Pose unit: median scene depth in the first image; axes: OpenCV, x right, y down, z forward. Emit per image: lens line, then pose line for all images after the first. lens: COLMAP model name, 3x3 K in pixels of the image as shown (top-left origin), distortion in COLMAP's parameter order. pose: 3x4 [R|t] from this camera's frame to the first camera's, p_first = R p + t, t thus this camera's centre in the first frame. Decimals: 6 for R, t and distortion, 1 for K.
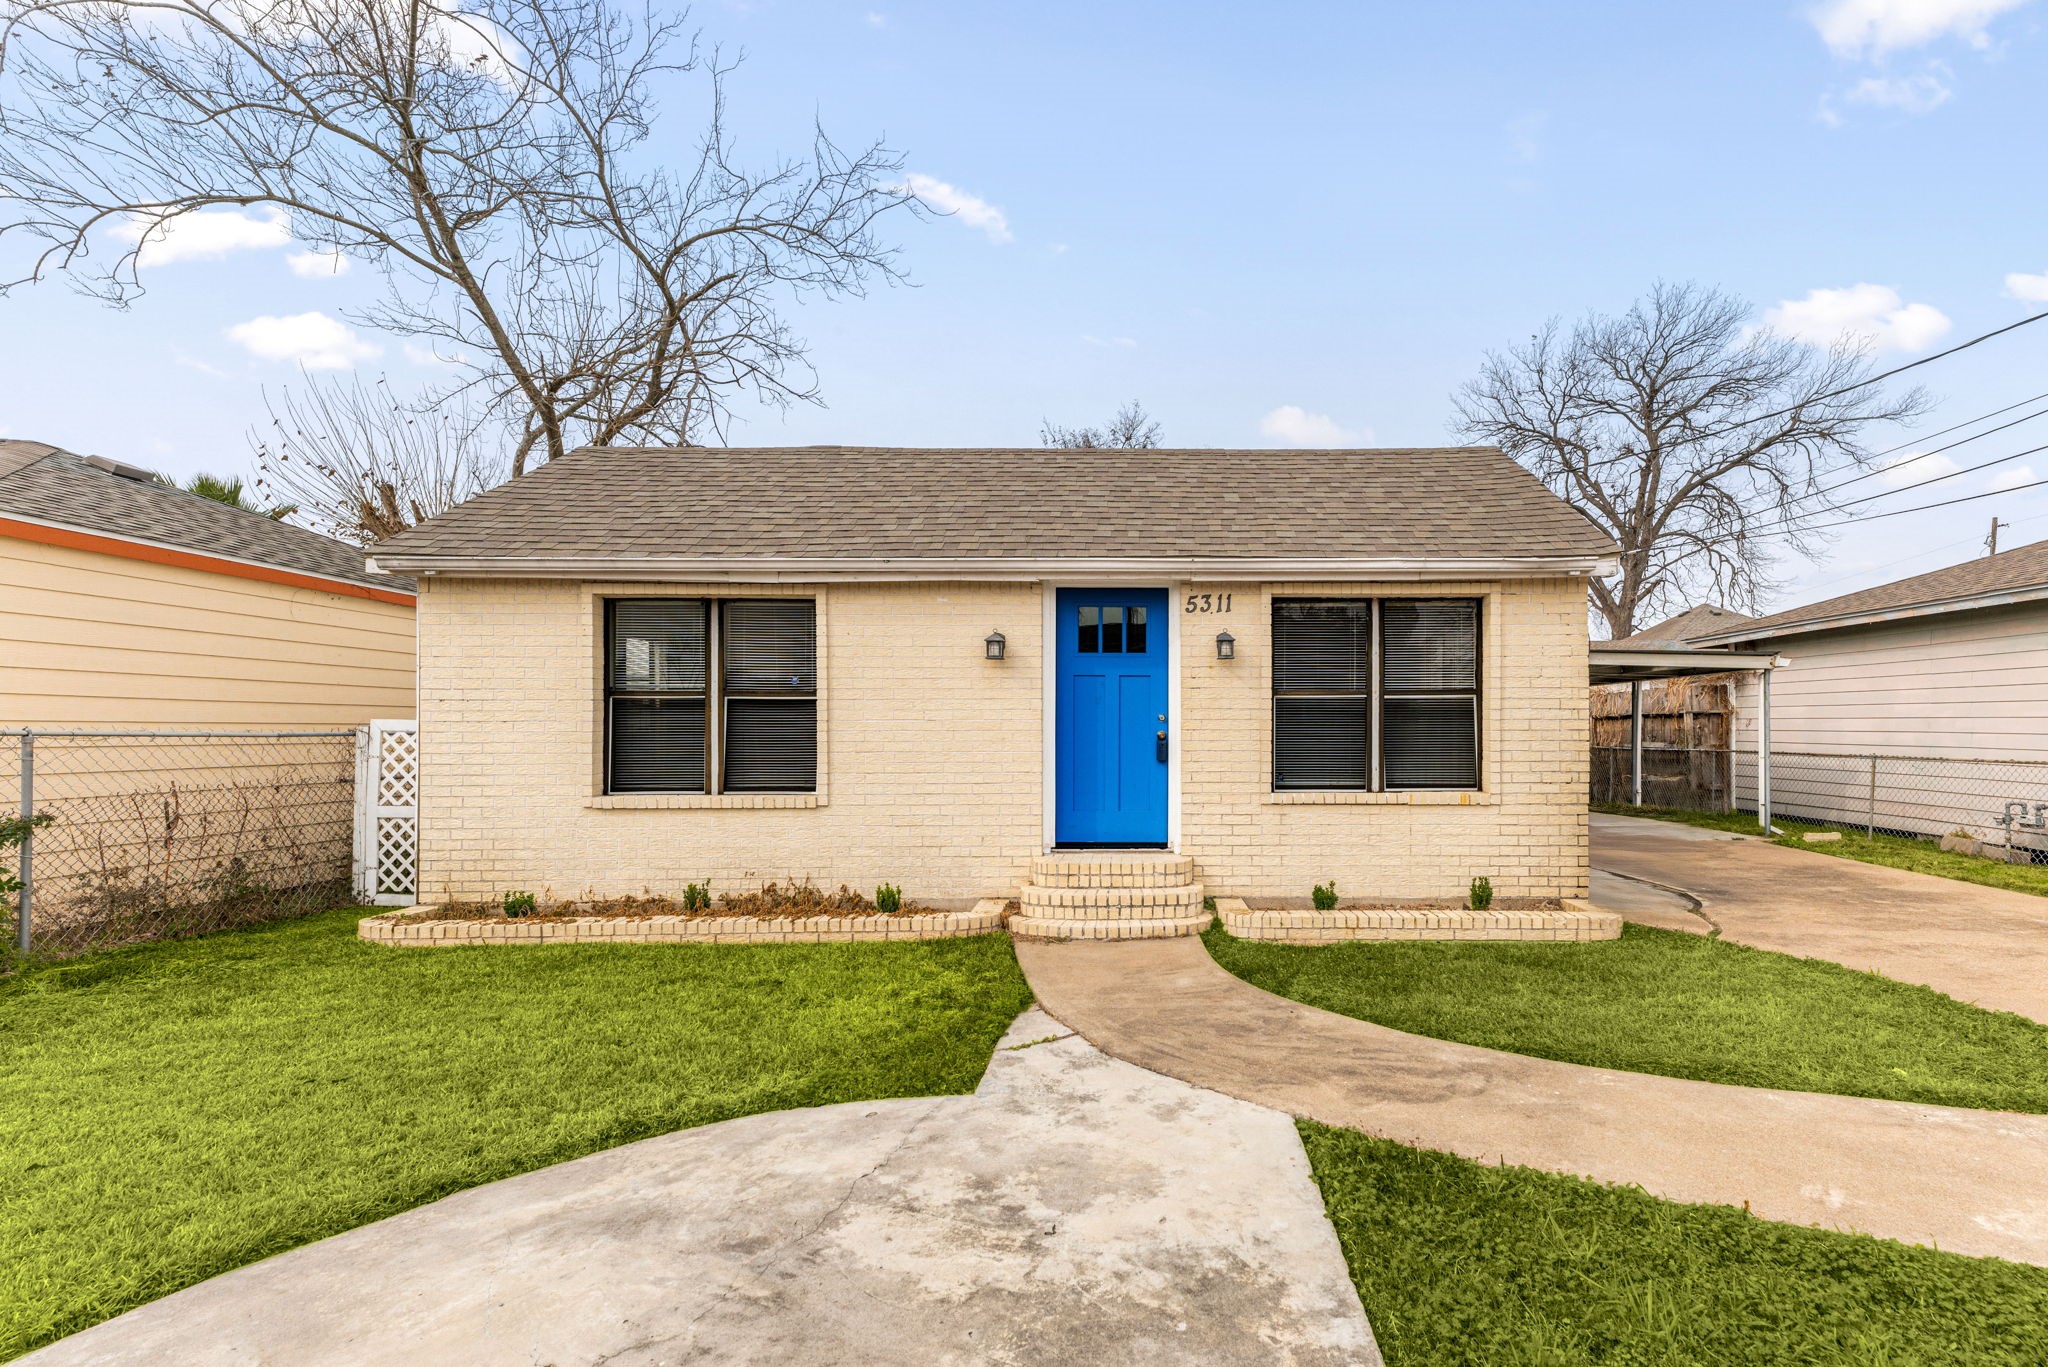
lens RADIAL K [[906.8, 0, 1033.9], [0, 906.8, 720.2], [0, 0, 1]] dist [0.021057, 0.000191]
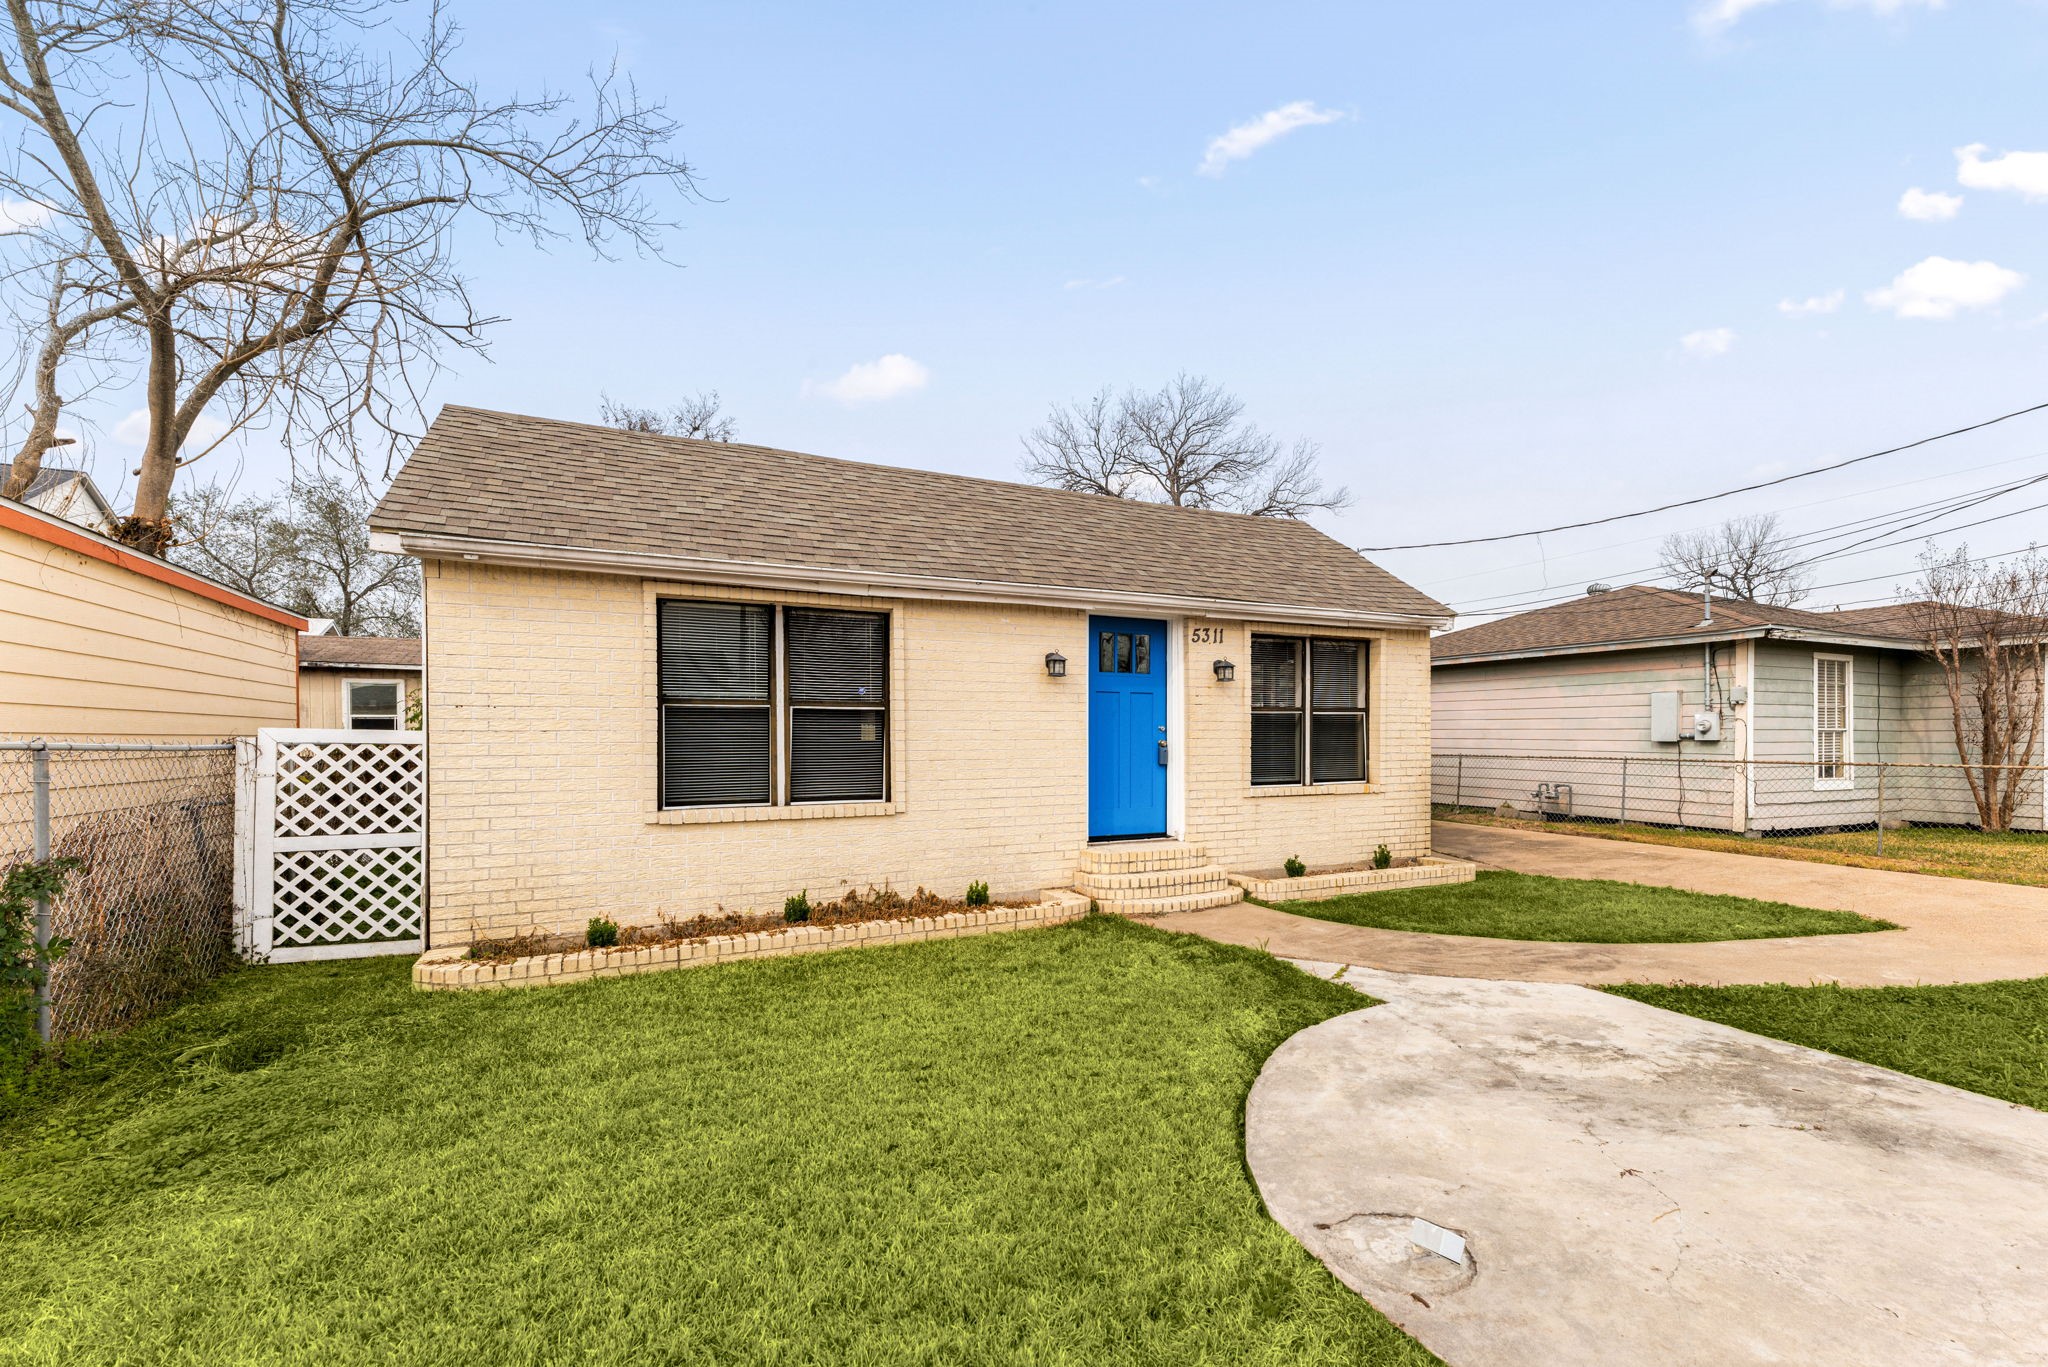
lens RADIAL K [[906.8, 0, 1033.9], [0, 906.8, 720.2], [0, 0, 1]] dist [0.021057, 0.000191]
pose [[0.899006, 0.006249, 0.437892, -0.550786], [-0.001380, 0.999934, -0.011437, 0.000535], [-0.437935, 0.009677, 0.898955, -0.001954]]
